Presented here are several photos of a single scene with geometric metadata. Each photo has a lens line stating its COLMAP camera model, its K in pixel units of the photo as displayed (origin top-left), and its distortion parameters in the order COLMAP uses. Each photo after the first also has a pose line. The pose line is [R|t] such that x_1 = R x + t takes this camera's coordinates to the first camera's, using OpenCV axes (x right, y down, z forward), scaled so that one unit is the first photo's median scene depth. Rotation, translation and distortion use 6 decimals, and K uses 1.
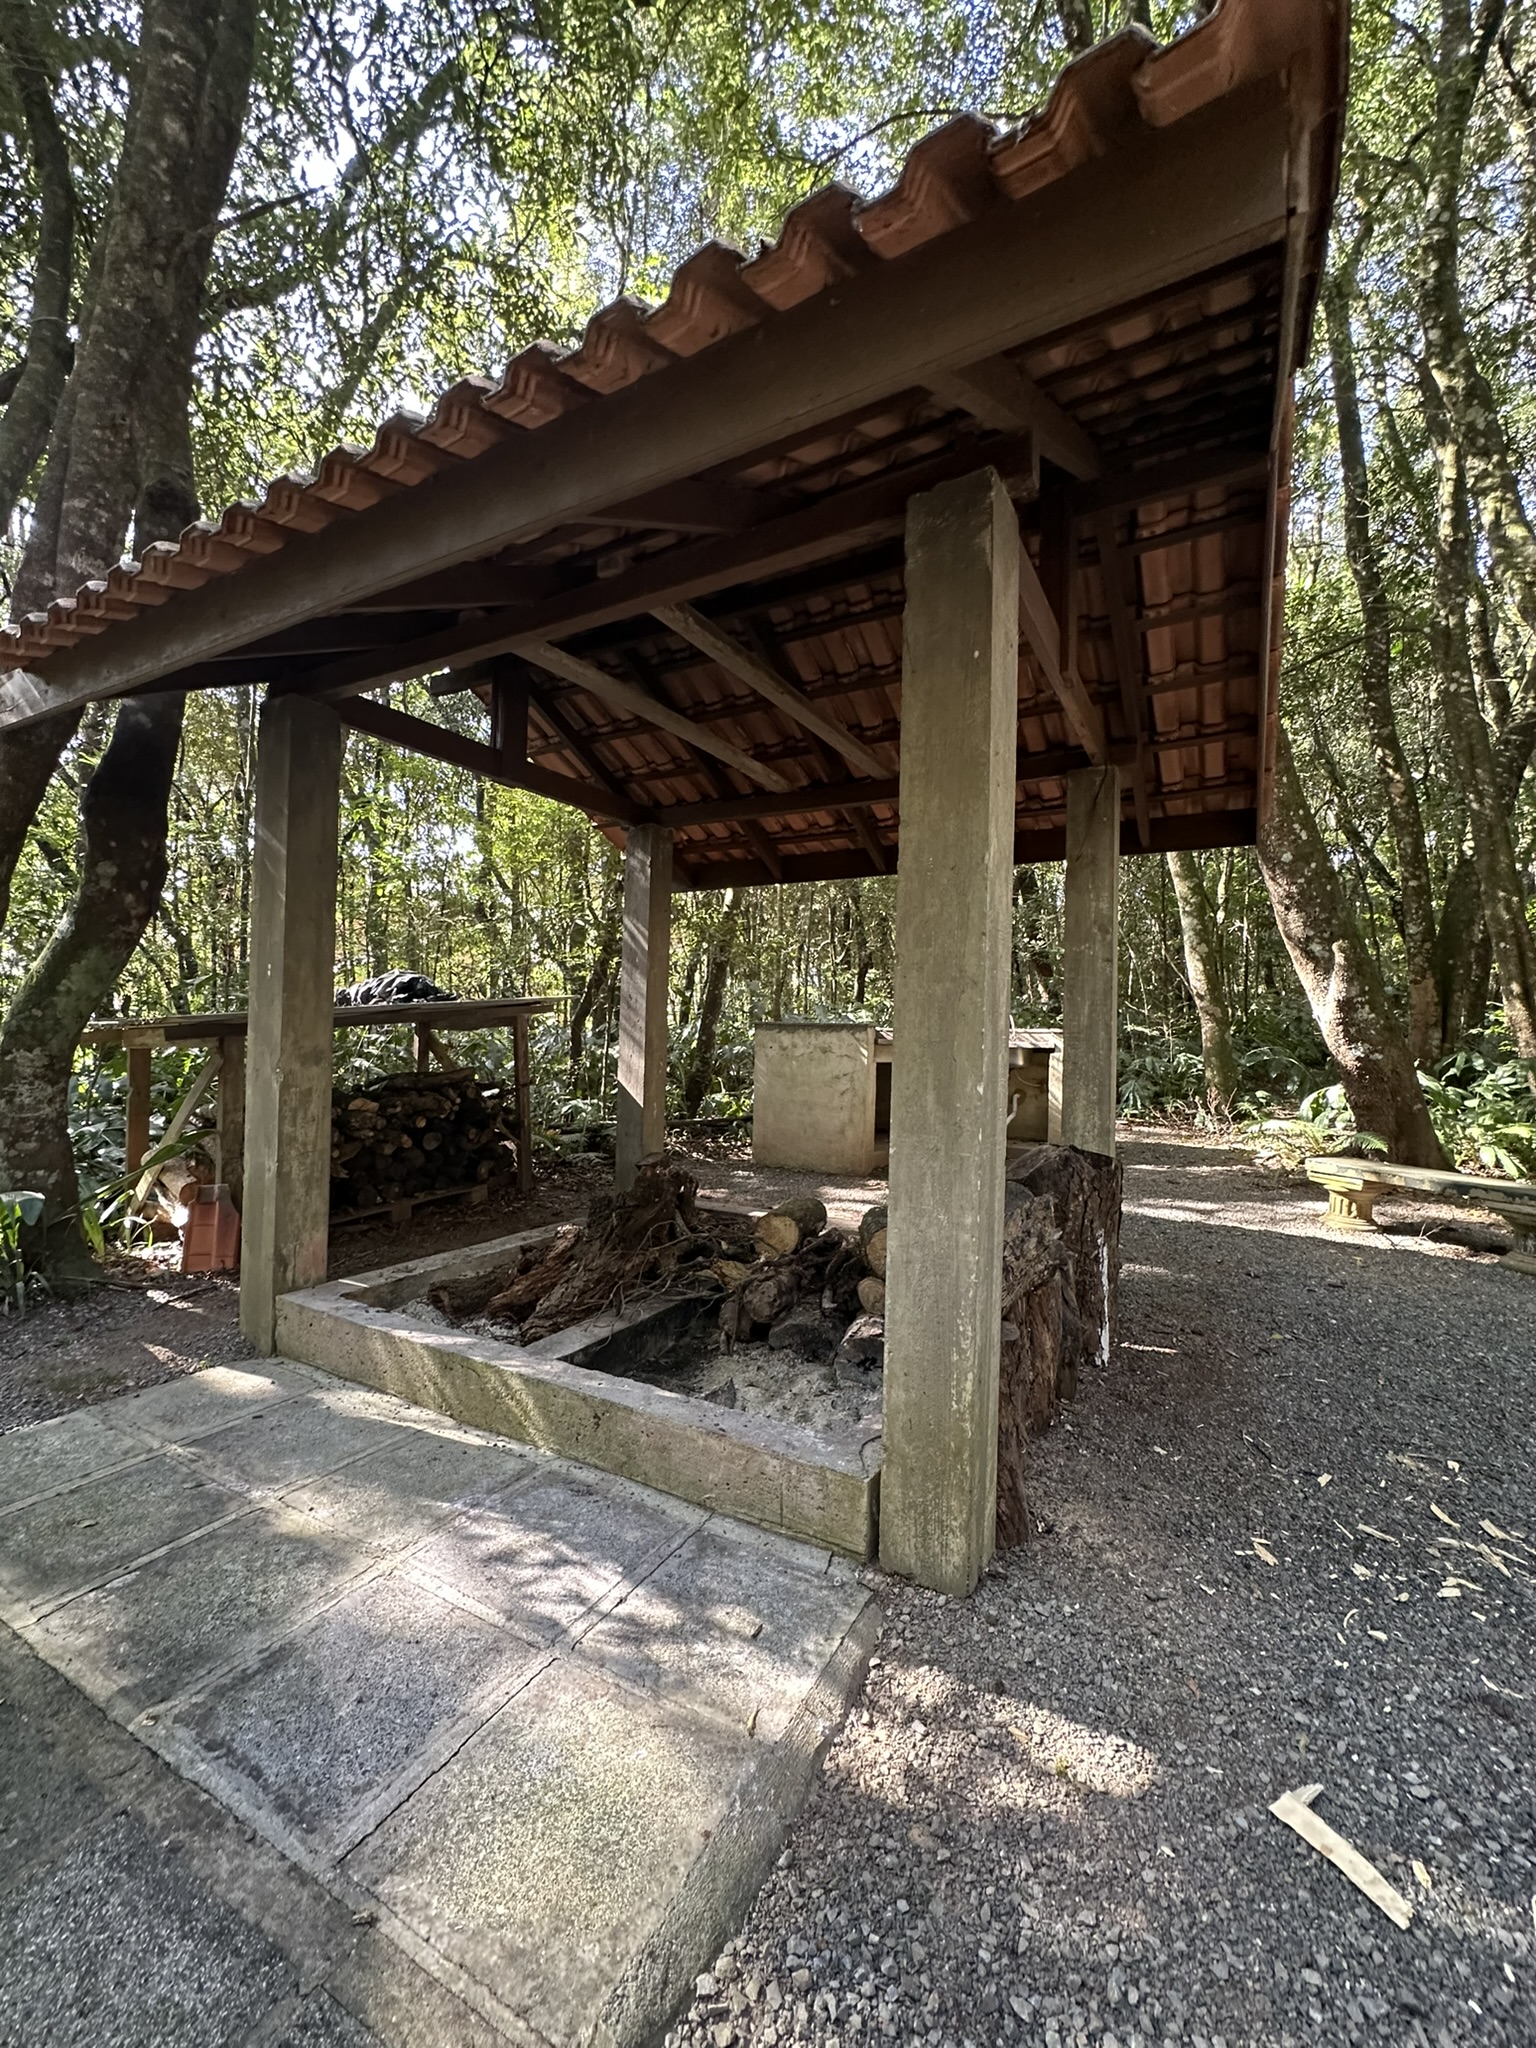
lens RADIAL K [[820.5, 0, 767.2], [0, 820.5, 1024.8], [0, 0, 1]] dist [-0.001580, 0.001002]
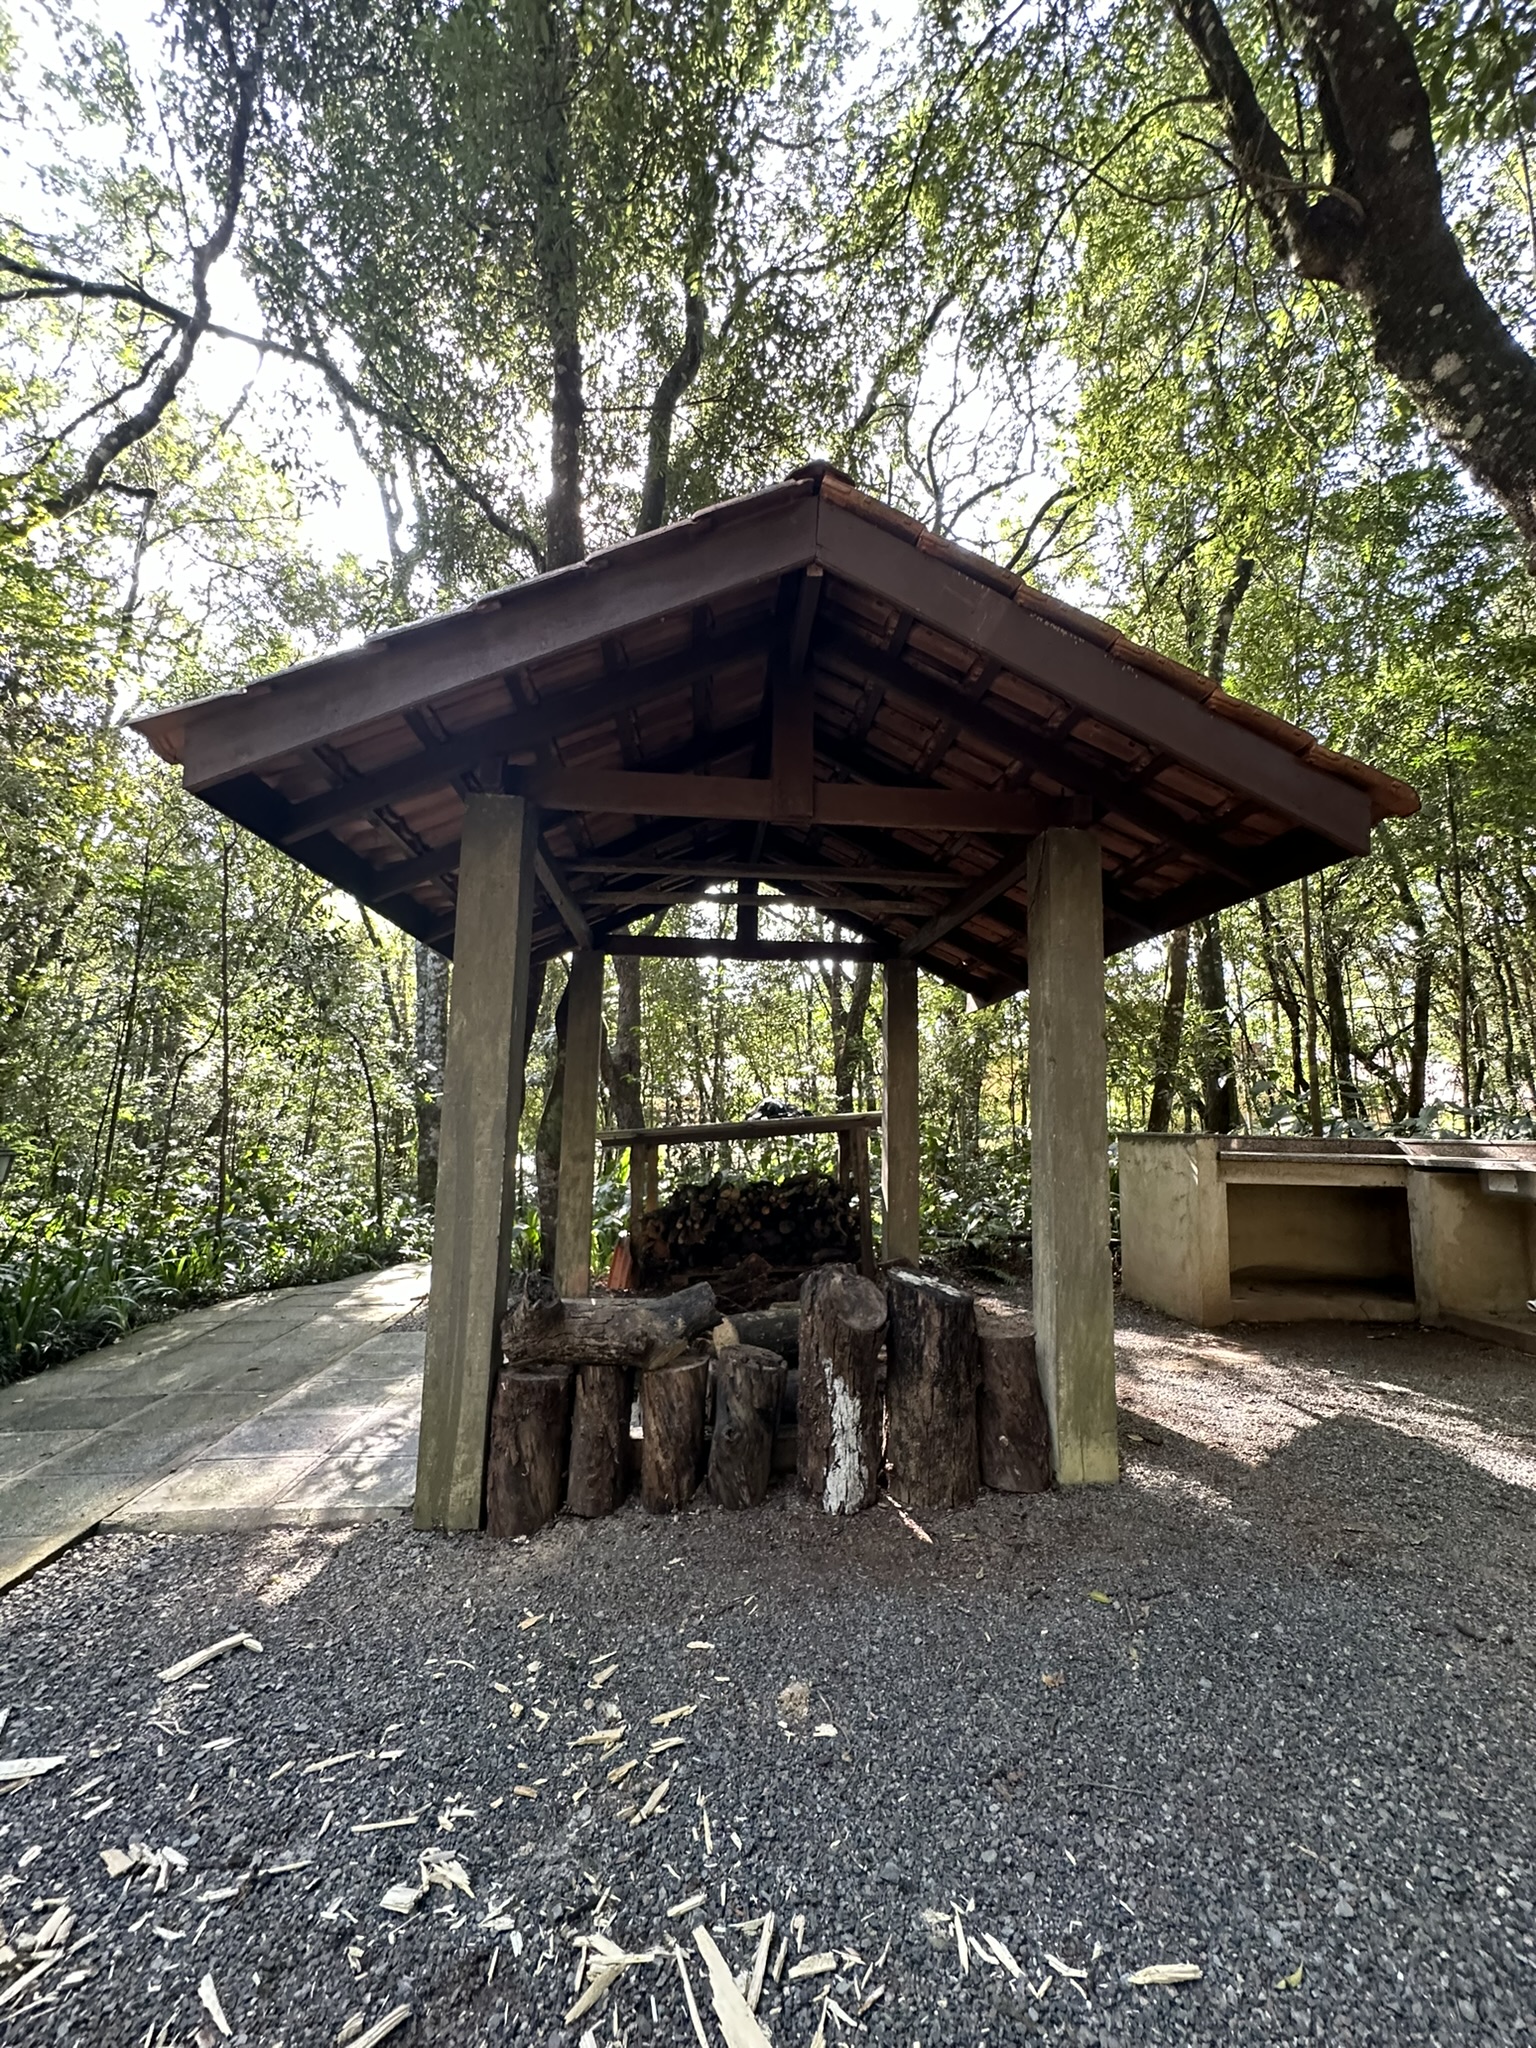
lens RADIAL K [[820.5, 0, 781.8], [0, 820.5, 1028.3], [0, 0, 1]] dist [-0.001580, 0.001002]
pose [[0.565414, -0.115589, -0.816668, 2.026886], [0.006825, 0.990753, -0.135503, 0.000921], [0.824779, 0.071042, 0.560974, 0.675262]]
